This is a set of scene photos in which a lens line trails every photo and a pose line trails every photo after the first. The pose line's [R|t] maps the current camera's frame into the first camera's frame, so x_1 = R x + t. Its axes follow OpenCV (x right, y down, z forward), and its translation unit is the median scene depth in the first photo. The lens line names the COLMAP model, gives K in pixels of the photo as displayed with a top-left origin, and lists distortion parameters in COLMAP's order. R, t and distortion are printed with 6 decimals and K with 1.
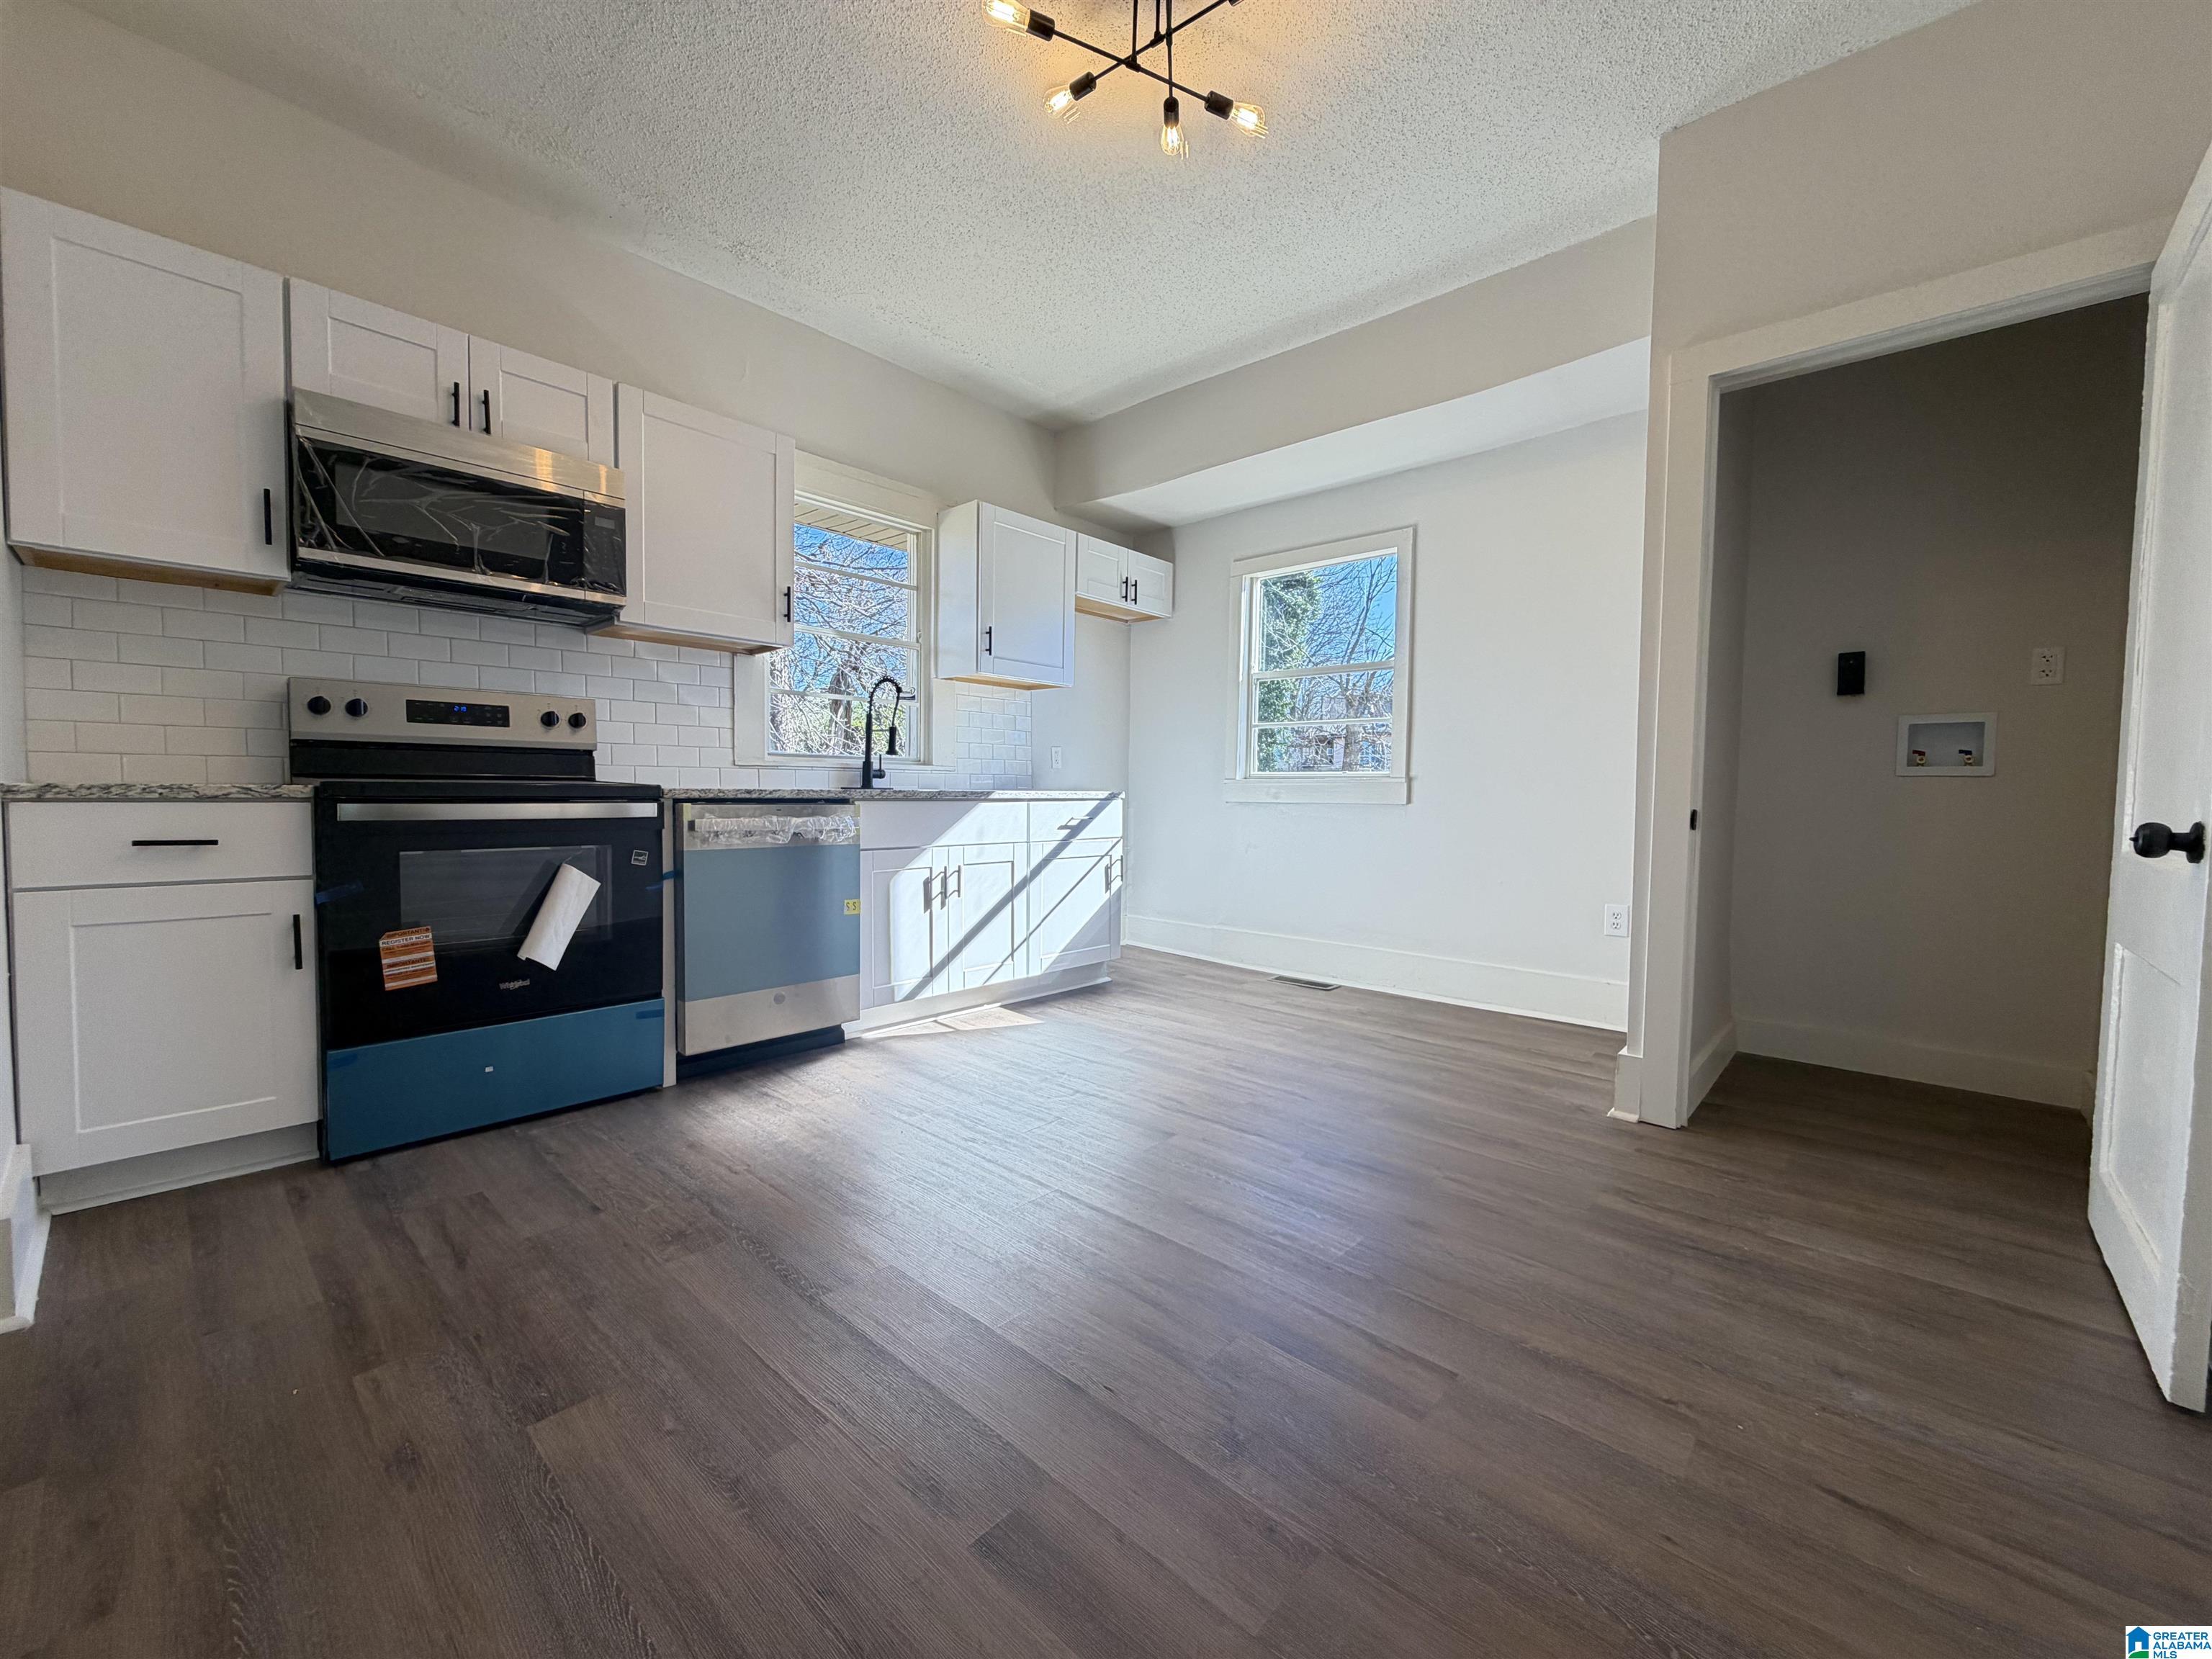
lens RADIAL K [[879.1, 0, 1098.5], [0, 879.1, 830.1], [0, 0, 1]] dist [-0.000131, 0.000302]
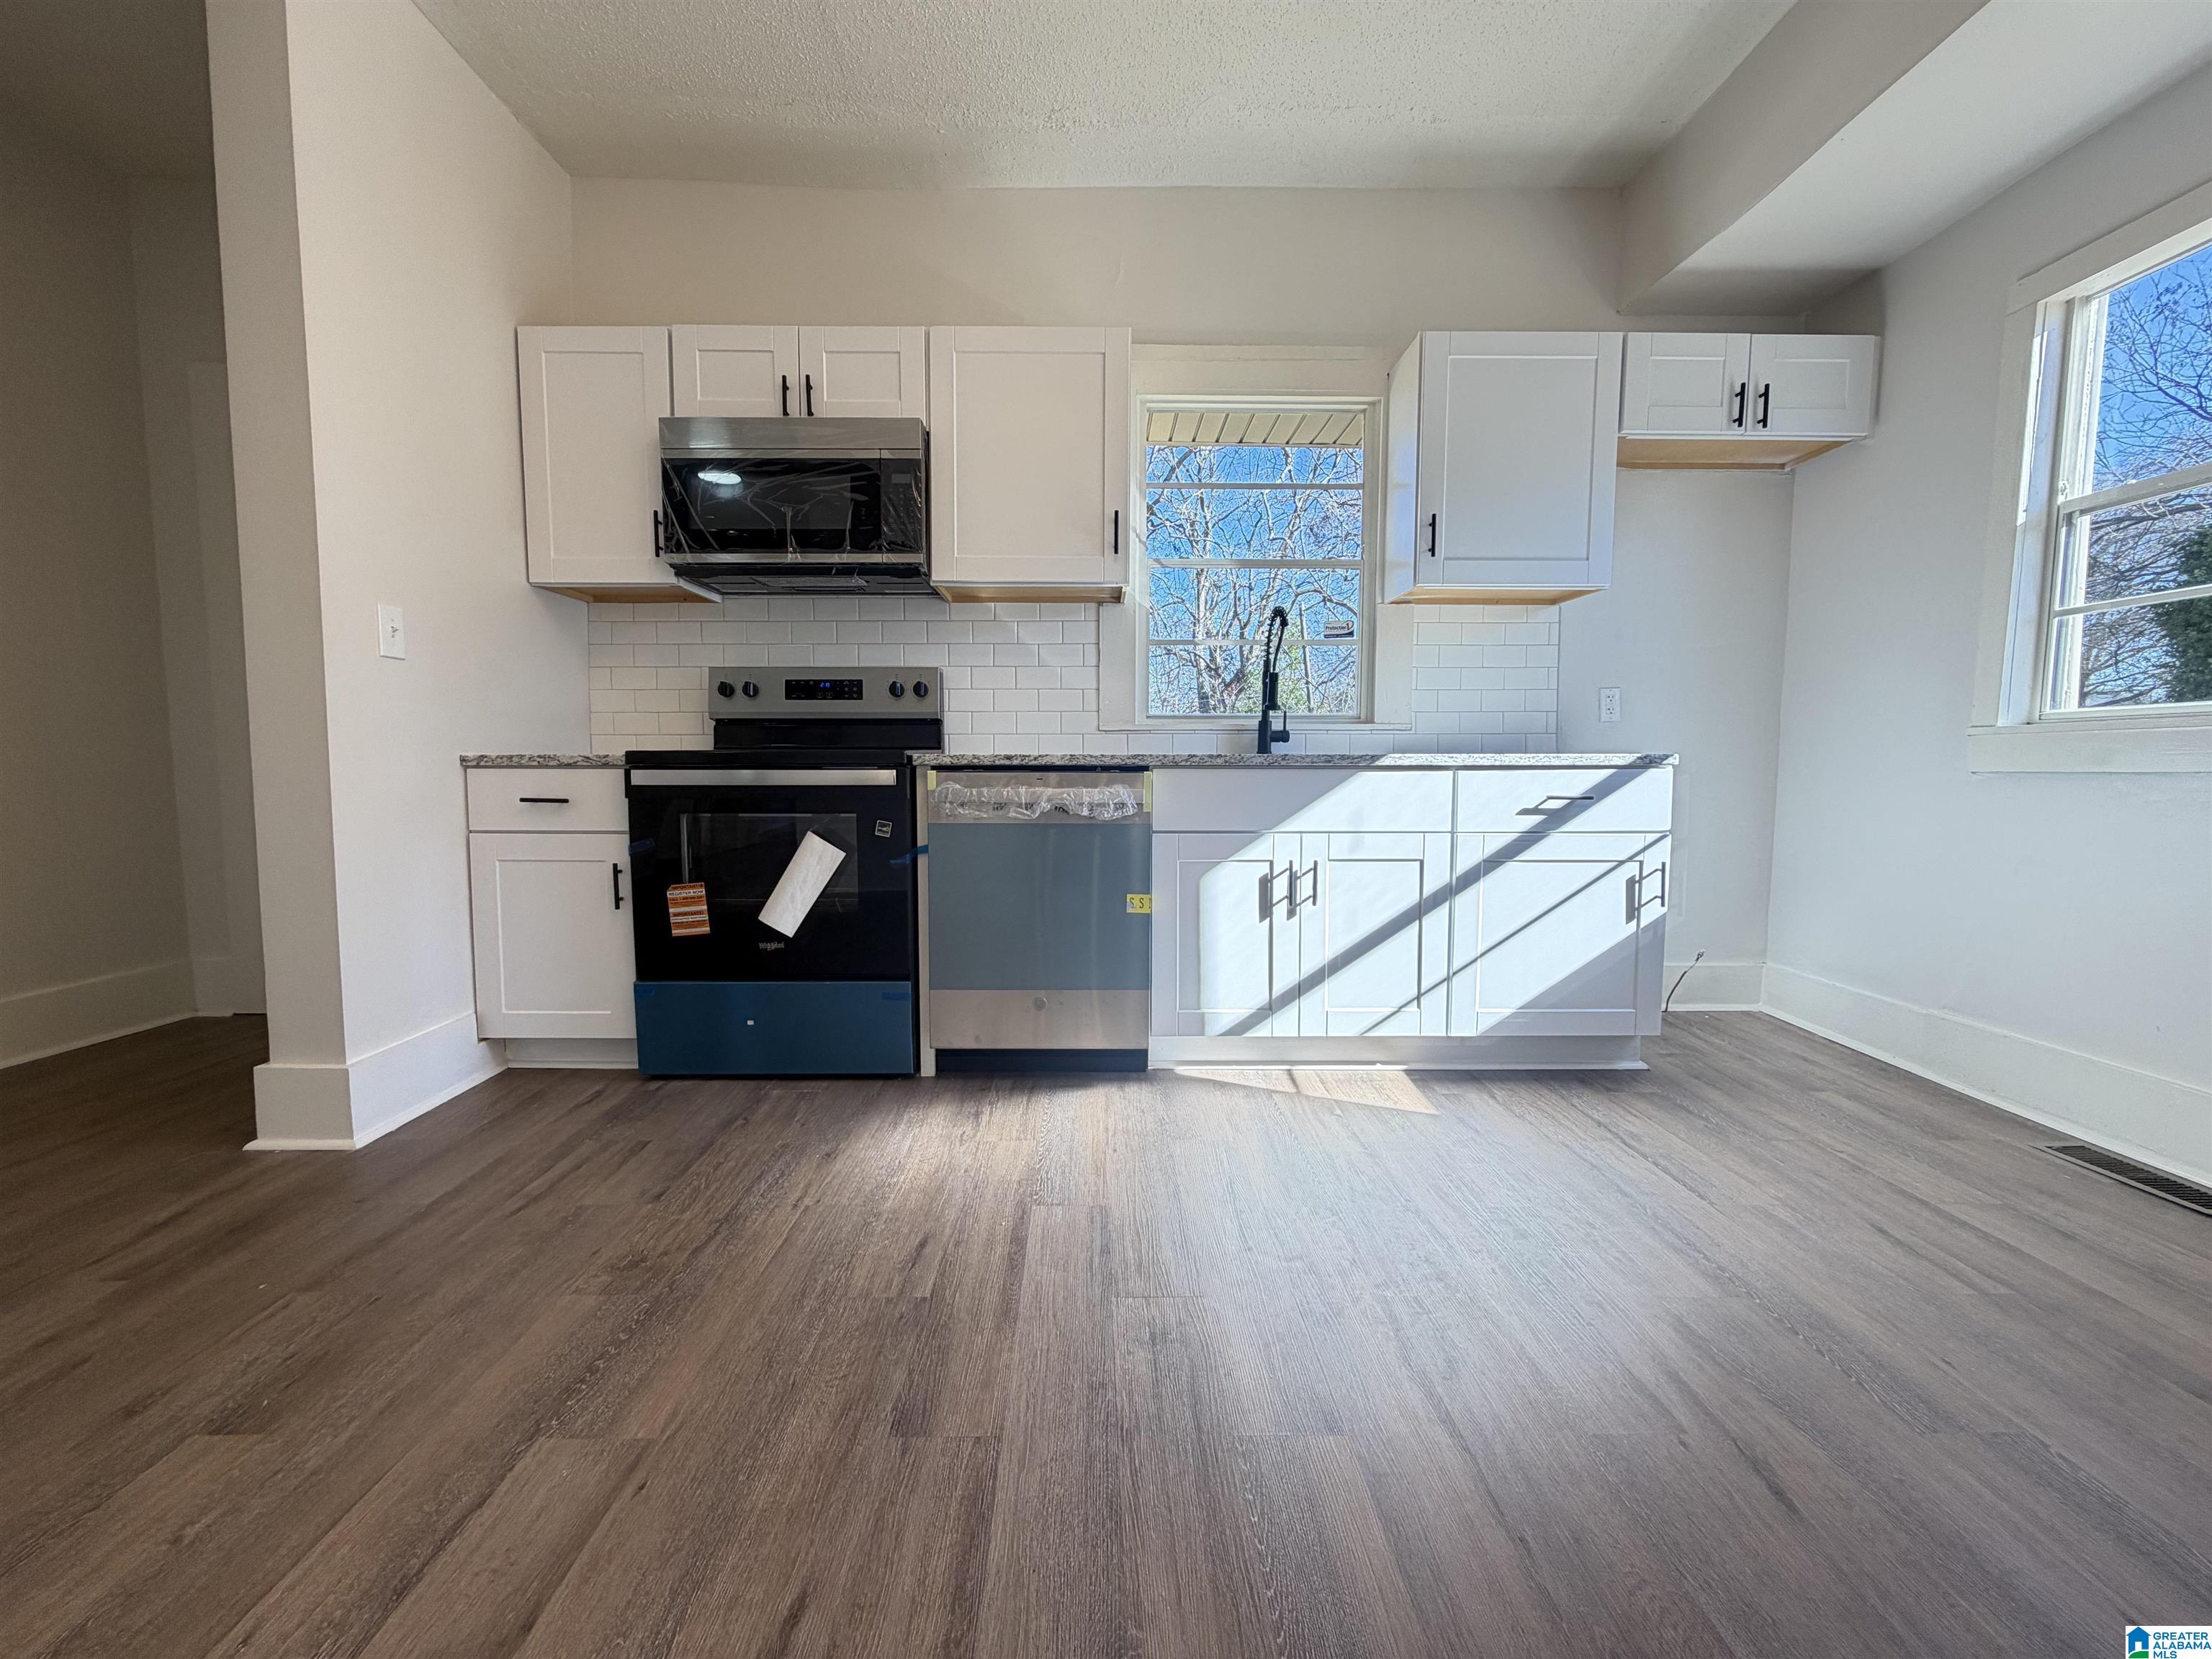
lens RADIAL K [[879.1, 0, 1098.5], [0, 879.1, 830.1], [0, 0, 1]] dist [-0.000131, 0.000302]
pose [[0.682750, 0.043150, -0.729376, 0.261619], [-0.026135, 0.999058, 0.034640, -0.004659], [0.730184, -0.004588, 0.683235, 0.433799]]
